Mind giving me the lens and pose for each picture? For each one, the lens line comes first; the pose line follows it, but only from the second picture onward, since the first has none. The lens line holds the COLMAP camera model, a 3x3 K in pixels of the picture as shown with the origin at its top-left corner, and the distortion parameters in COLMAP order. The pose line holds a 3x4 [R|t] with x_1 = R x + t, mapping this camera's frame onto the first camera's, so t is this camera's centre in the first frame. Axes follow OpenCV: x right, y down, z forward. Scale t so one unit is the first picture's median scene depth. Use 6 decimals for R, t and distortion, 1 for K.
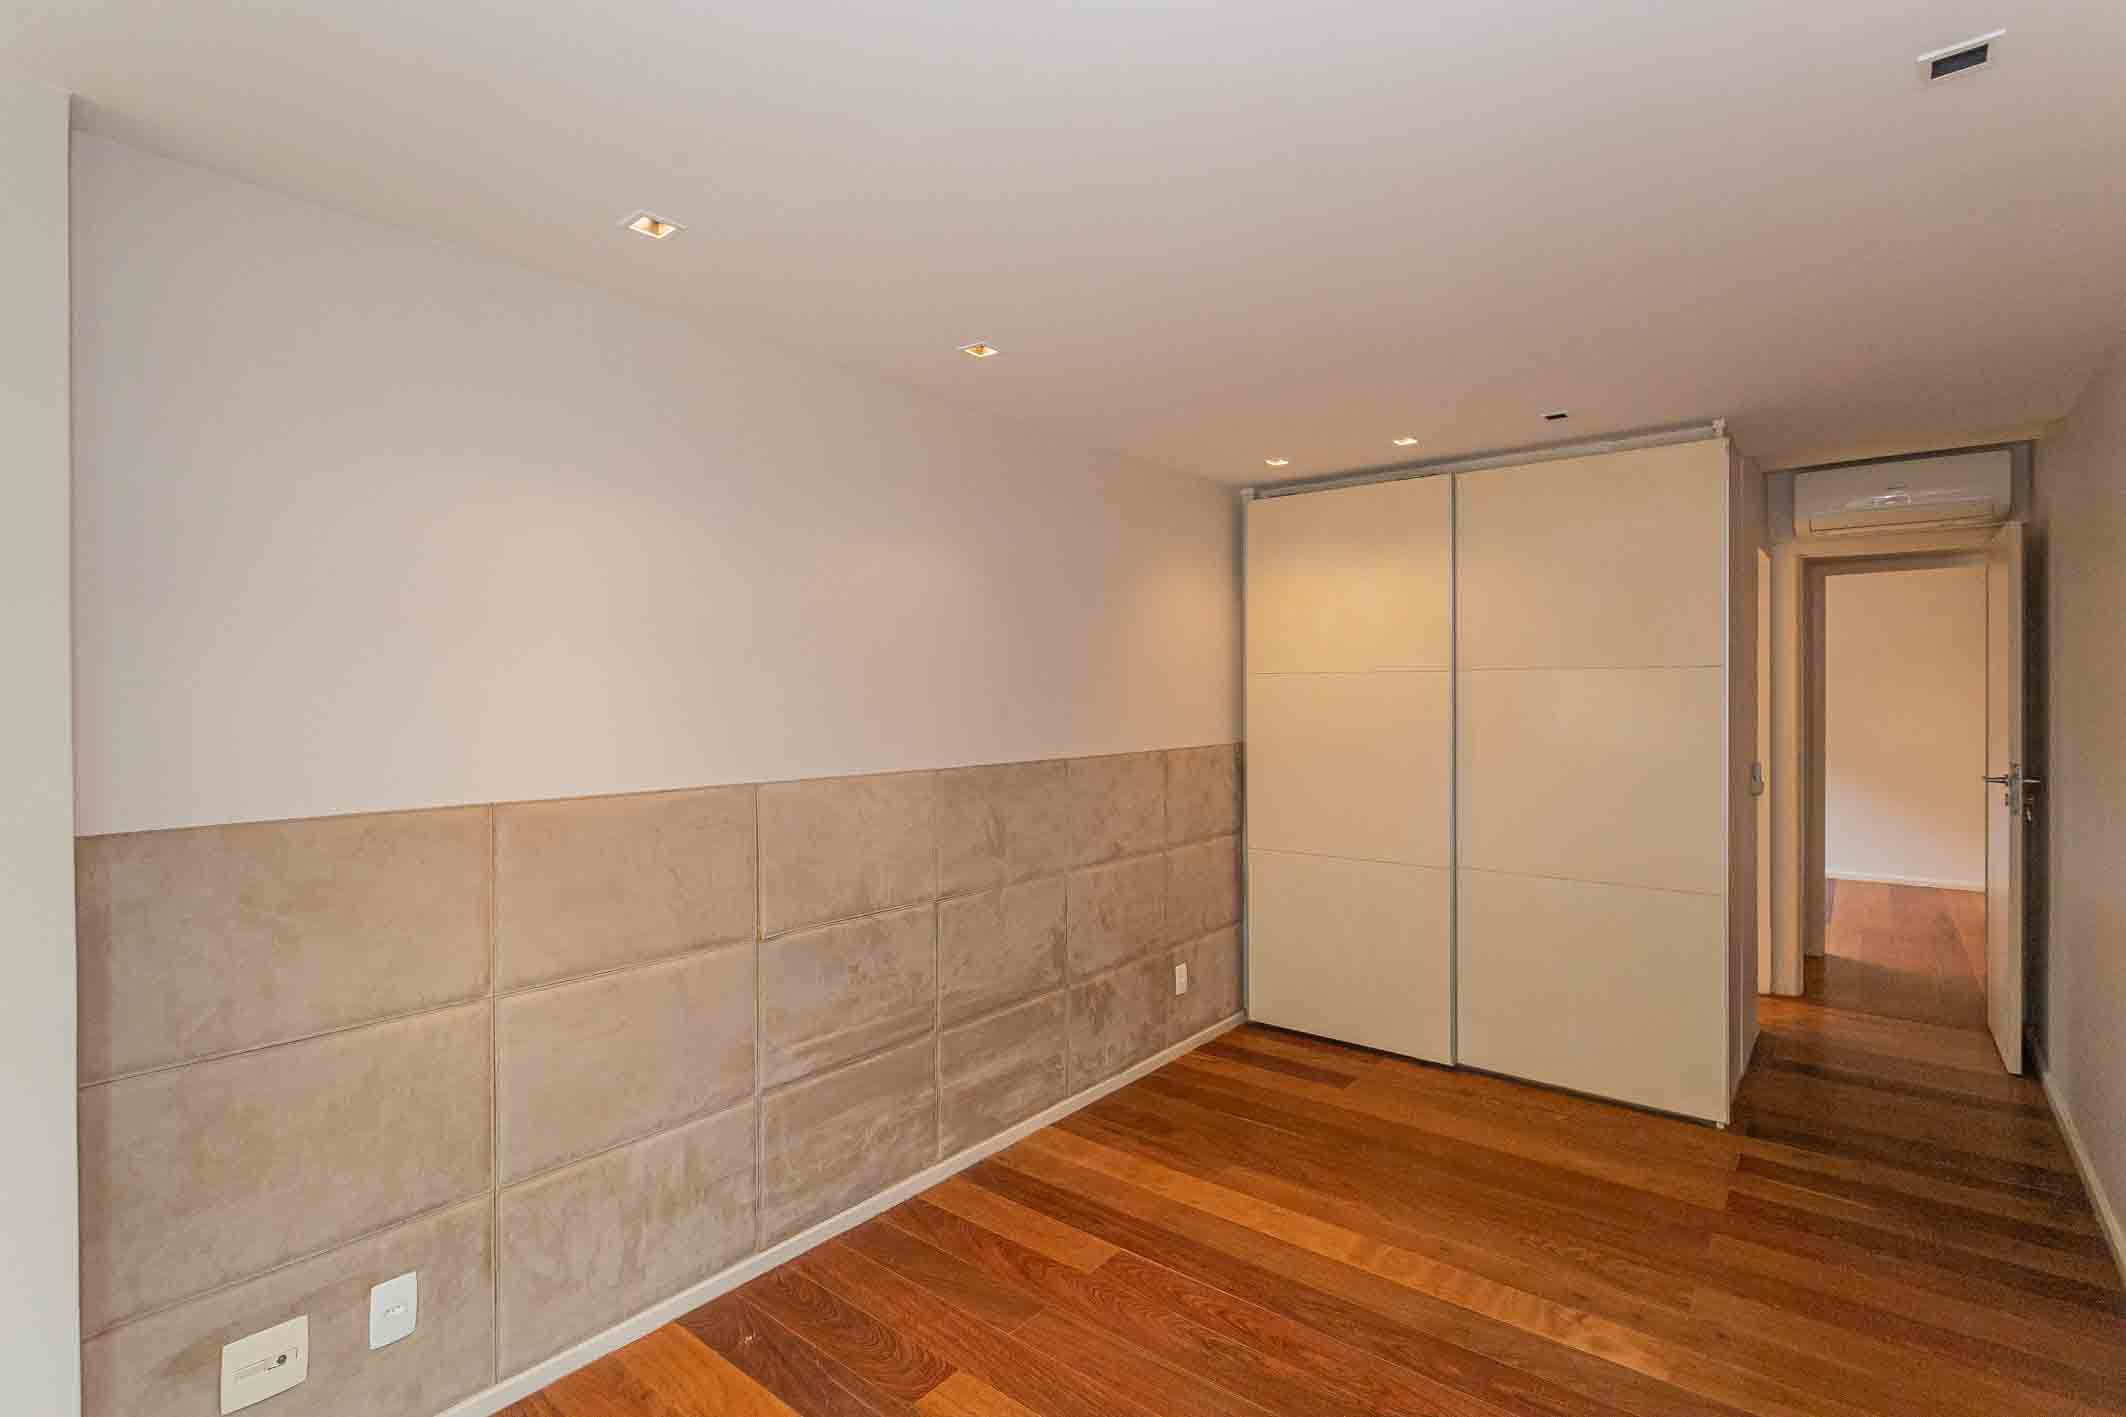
lens RADIAL K [[994.5, 0, 1063.0], [0, 994.5, 708.5], [0, 0, 1]] dist [-0.001690, 0.000114]
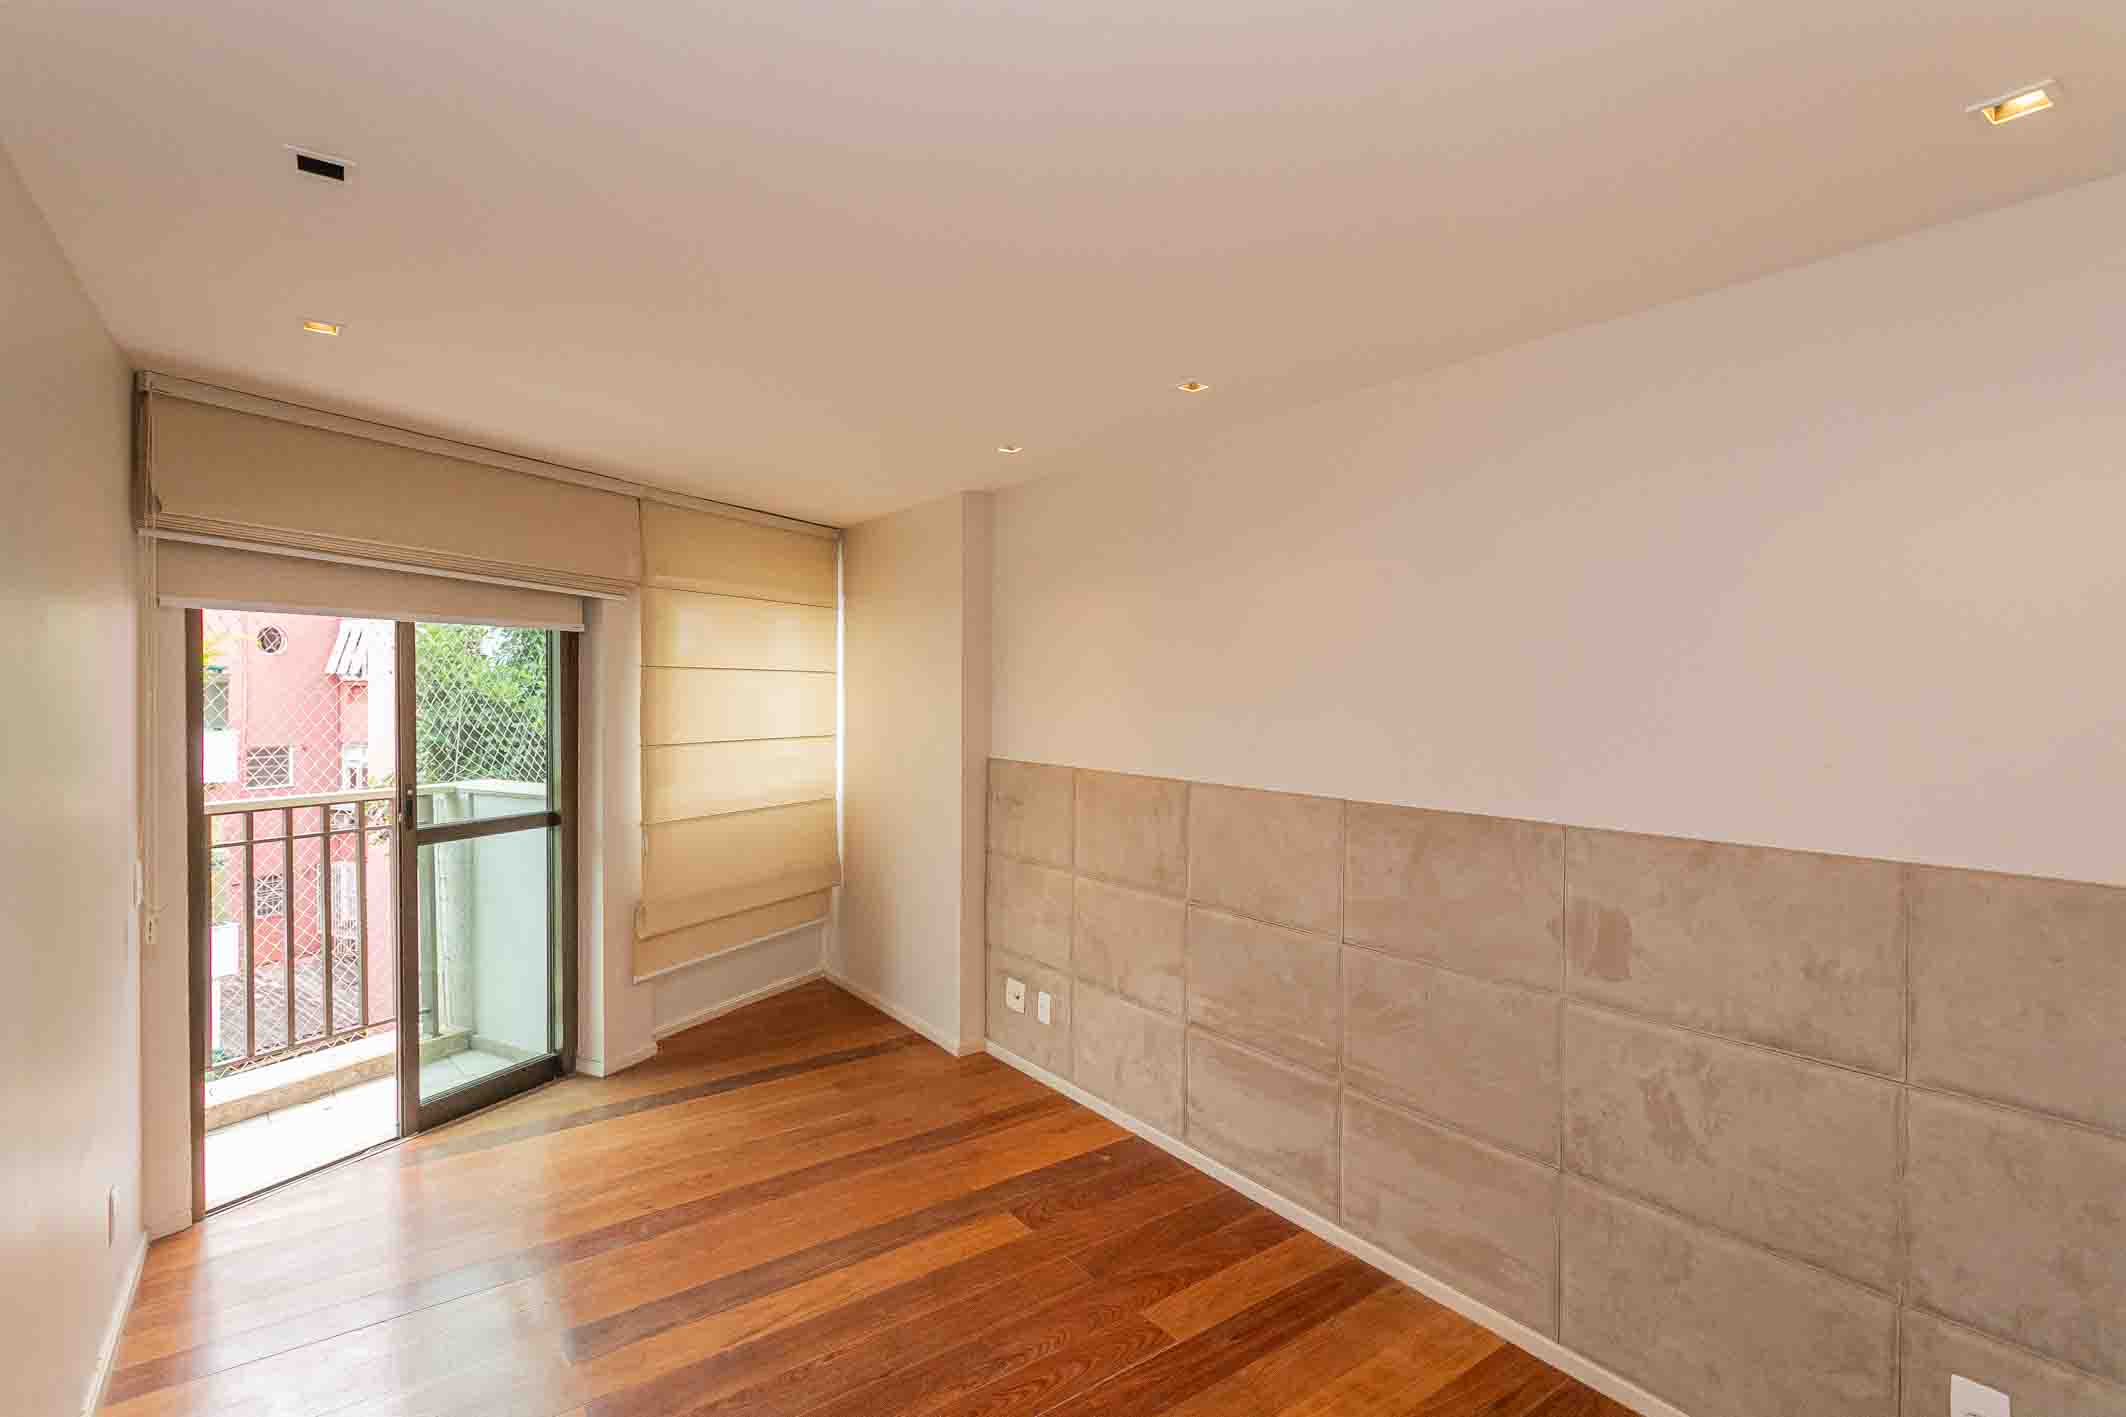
lens RADIAL K [[1037.4, 0, 1063.0], [0, 1037.4, 708.5], [0, 0, 1]] dist [0.002827, 0.000369]
pose [[-0.279983, 0.012386, -0.959925, 0.995238], [-0.011685, 0.999799, 0.016309, -0.037140], [0.959934, 0.015783, -0.279782, 1.179043]]
